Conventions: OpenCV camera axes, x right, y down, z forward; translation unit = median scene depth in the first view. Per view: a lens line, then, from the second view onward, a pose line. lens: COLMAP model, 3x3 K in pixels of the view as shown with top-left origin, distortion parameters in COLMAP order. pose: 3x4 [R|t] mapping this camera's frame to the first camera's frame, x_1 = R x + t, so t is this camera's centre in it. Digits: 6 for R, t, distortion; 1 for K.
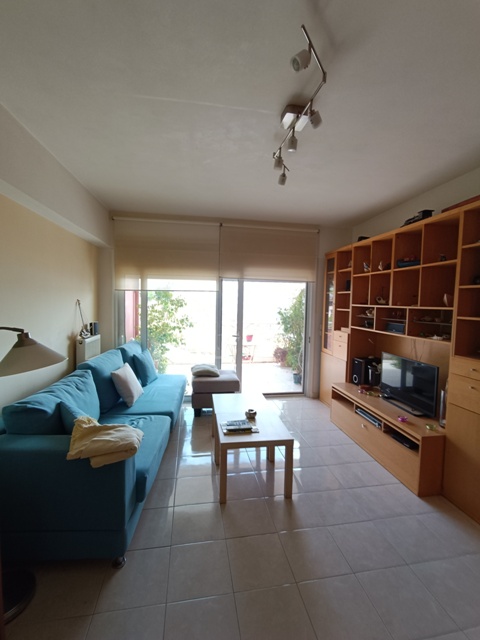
lens RADIAL K [[291.0, 0, 240.0], [0, 291.0, 320.0], [0, 0, 1]] dist [-0.009936, 0.005646]
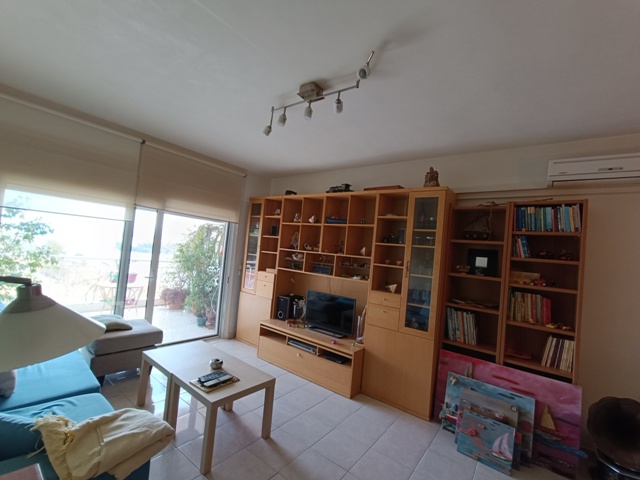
lens RADIAL K [[291.0, 0, 320.0], [0, 291.0, 240.0], [0, 0, 1]] dist [-0.009936, 0.005646]
pose [[0.725286, 0.074968, 0.684353, -0.317399], [-0.035372, 0.996798, -0.071707, -0.010590], [-0.687538, 0.027802, 0.725616, 0.080245]]
